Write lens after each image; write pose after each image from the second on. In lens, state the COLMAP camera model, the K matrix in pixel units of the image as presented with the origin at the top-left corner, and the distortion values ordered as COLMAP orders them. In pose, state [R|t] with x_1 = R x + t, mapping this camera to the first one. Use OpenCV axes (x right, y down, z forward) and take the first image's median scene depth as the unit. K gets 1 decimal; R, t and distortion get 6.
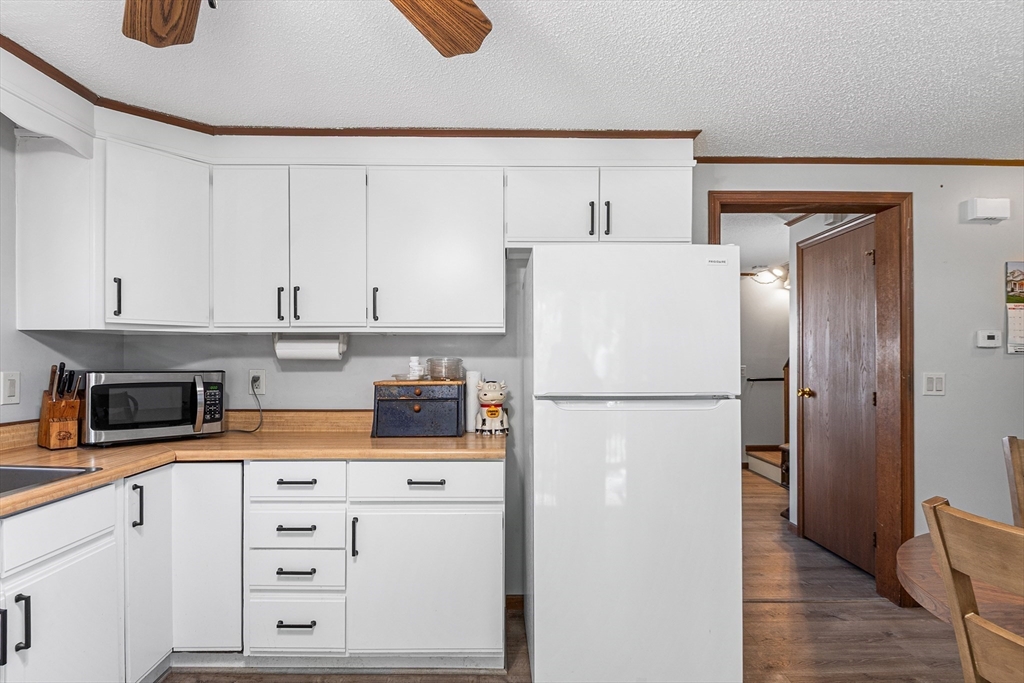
lens RADIAL K [[549.4, 0, 504.8], [0, 549.4, 359.9], [0, 0, 1]] dist [0.012109, -0.013756]
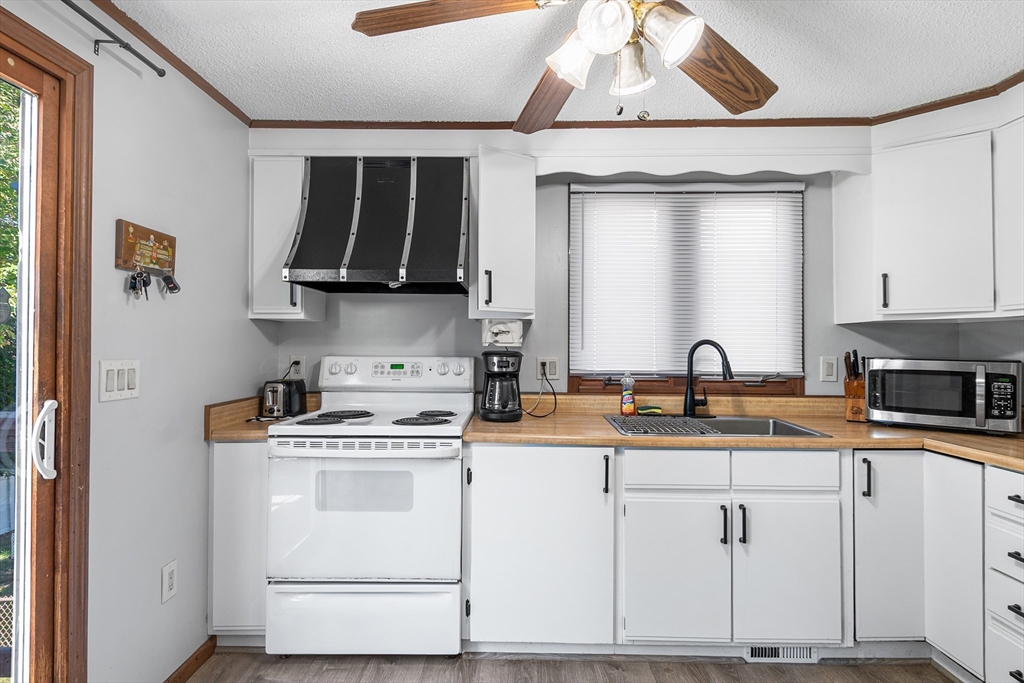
lens RADIAL K [[549.4, 0, 504.2], [0, 549.4, 338.4], [0, 0, 1]] dist [0.012109, -0.013756]
pose [[-0.017620, -0.013523, -0.999753, 0.411431], [-0.006950, 0.999886, -0.013403, 0.001869], [0.999821, 0.006712, -0.017712, 0.252345]]
